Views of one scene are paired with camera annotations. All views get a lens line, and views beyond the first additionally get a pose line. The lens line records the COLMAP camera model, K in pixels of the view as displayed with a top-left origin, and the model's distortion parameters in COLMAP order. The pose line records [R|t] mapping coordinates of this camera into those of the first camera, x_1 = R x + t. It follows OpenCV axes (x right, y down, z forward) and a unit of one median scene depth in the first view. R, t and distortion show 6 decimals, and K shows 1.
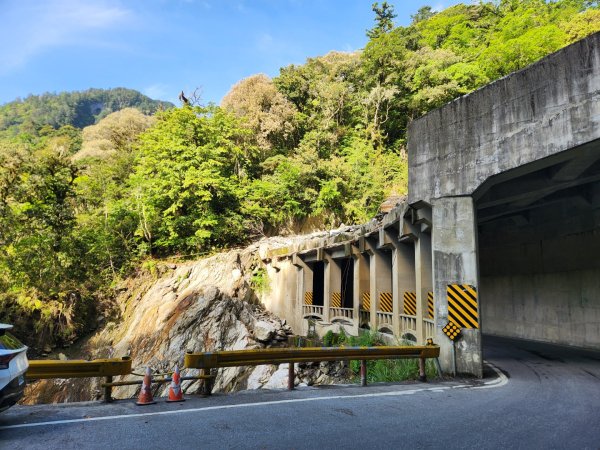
lens RADIAL K [[405.7, 0, 298.9], [0, 405.7, 218.7], [0, 0, 1]] dist [0.102401, -0.090853]
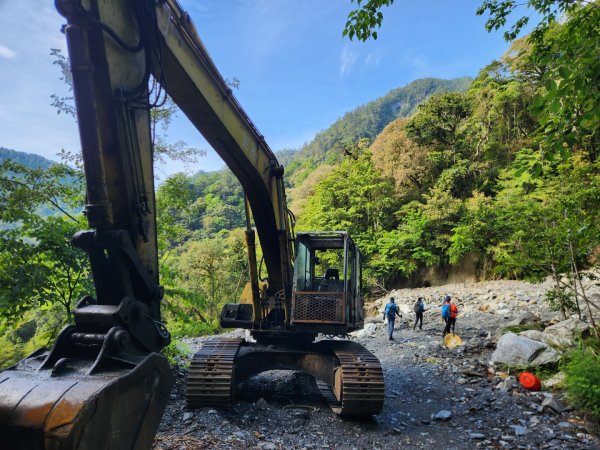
lens RADIAL K [[402.1, 0, 302.2], [0, 402.1, 226.2], [0, 0, 1]] dist [0.086465, -0.091523]
pose [[0.722725, -0.074097, -0.687152, 0.478415], [0.130418, 0.990996, 0.030309, -0.178848], [0.678719, -0.111522, 0.725881, 0.095229]]
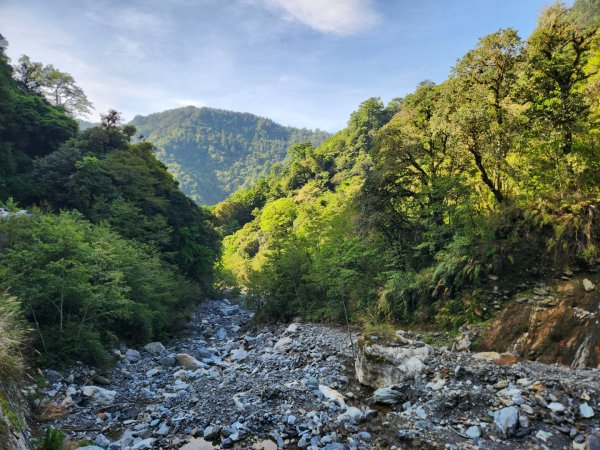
lens RADIAL K [[400.3, 0, 300.0], [0, 400.3, 225.0], [0, 0, 1]] dist [0.097374, -0.084386]
pose [[0.358321, 0.009920, -0.933546, -0.027318], [0.180048, 0.980438, 0.079526, 0.048115], [0.916072, -0.196579, 0.349526, 0.194382]]
